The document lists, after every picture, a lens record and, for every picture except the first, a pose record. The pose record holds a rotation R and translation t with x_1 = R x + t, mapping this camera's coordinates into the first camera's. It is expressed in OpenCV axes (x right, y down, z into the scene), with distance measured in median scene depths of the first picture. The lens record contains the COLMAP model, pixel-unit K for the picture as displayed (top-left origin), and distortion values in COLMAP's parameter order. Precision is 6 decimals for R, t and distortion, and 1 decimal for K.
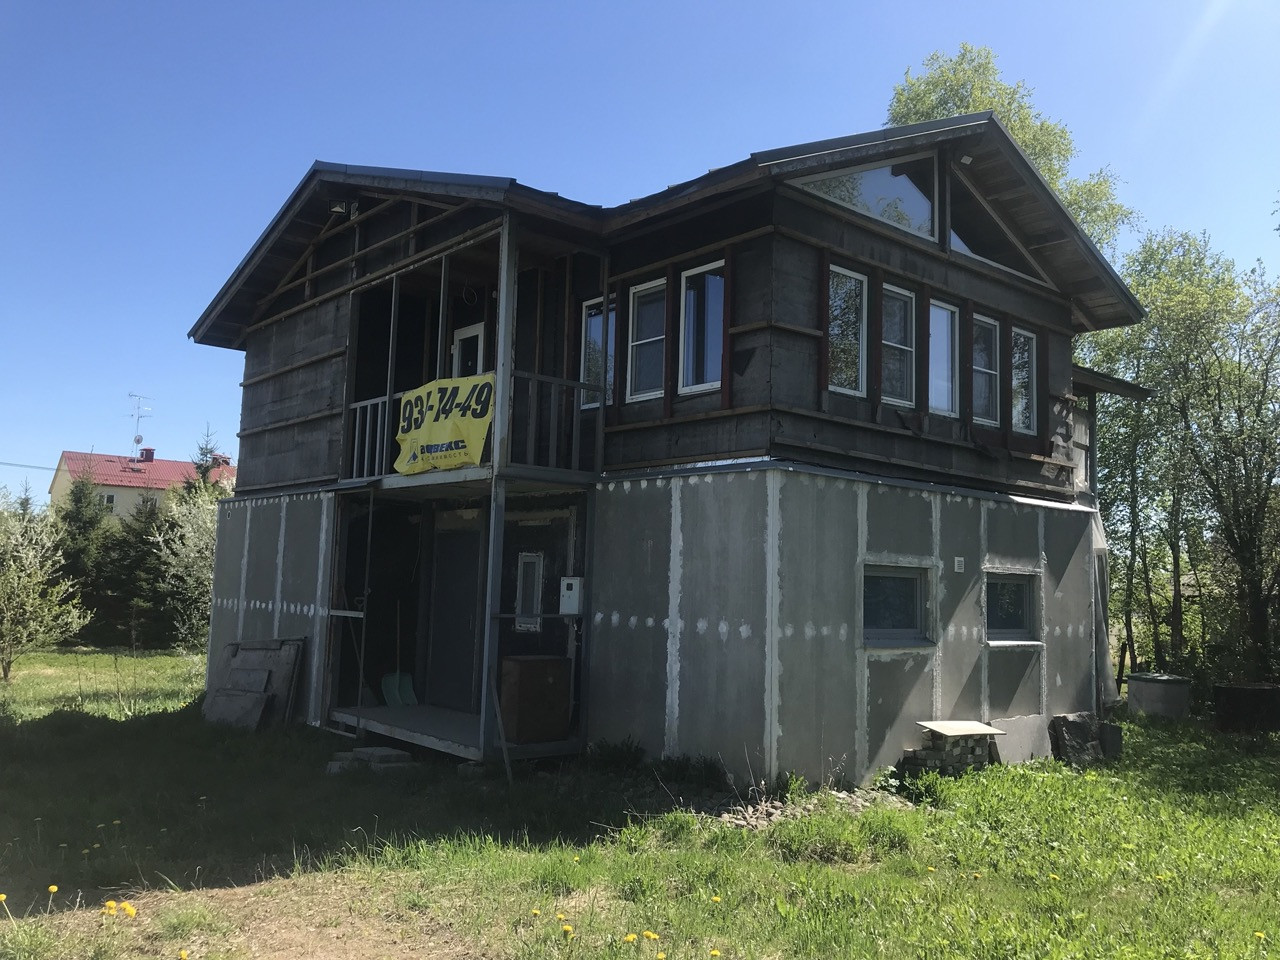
lens RADIAL K [[1057.2, 0, 657.0], [0, 1057.2, 480.4], [0, 0, 1]] dist [0.045812, -0.006135]
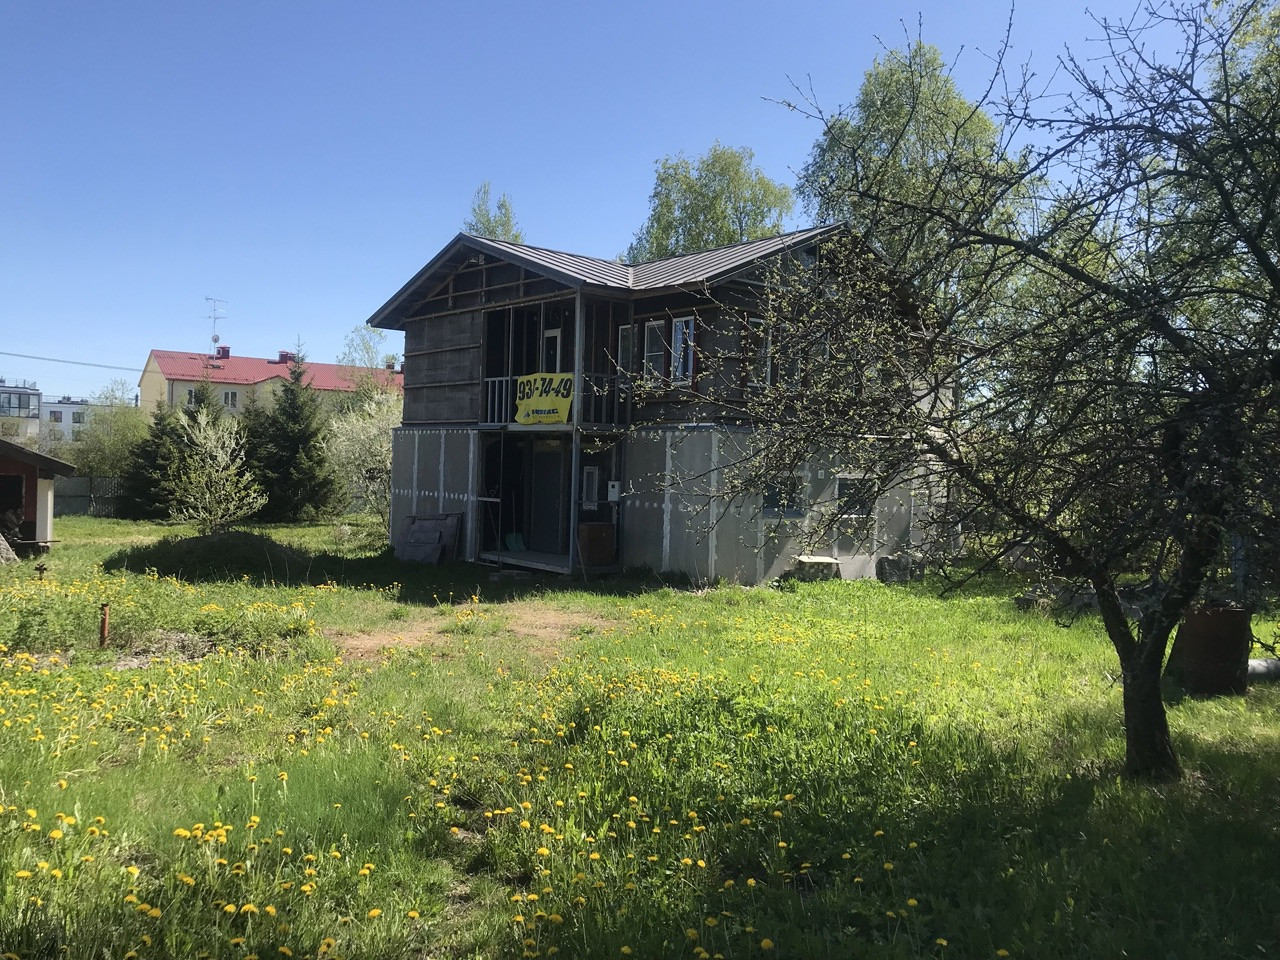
lens RADIAL K [[1133.7, 0, 640.0], [0, 1133.7, 480.0], [0, 0, 1]] dist [0.002946, 0.000265]
pose [[0.999025, 0.001658, -0.044108, 0.050570], [0.003320, 0.993641, 0.112542, -0.130216], [0.044014, -0.112579, 0.992668, -0.945965]]
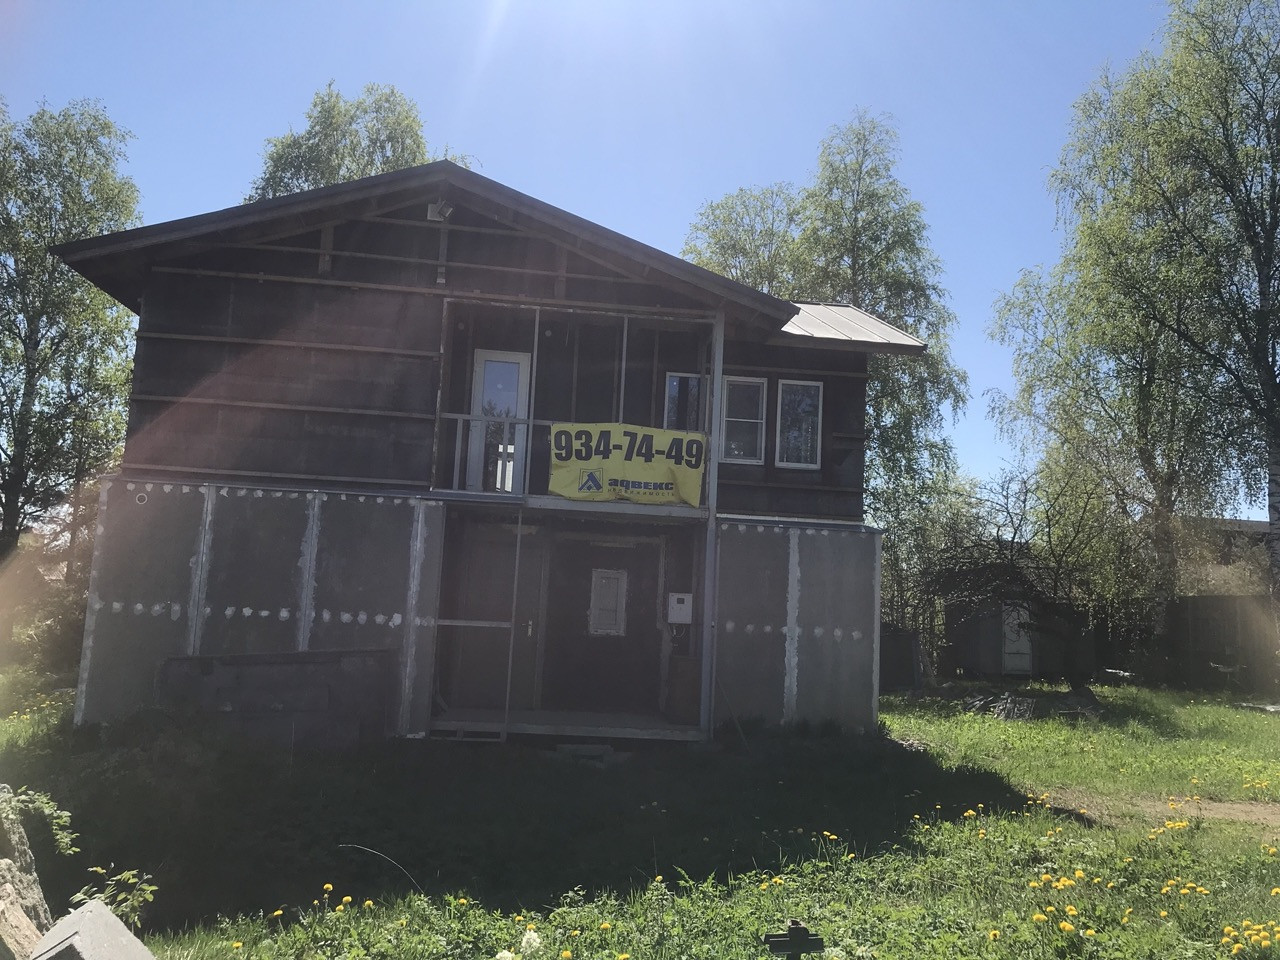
lens RADIAL K [[1030.5, 0, 640.0], [0, 1030.5, 480.0], [0, 0, 1]] dist [0.091311, -0.000022]
pose [[0.576832, 0.091145, 0.811762, -1.103884], [-0.113927, 0.993020, -0.030542, -0.000713], [-0.808879, -0.074864, 0.583189, 0.314279]]
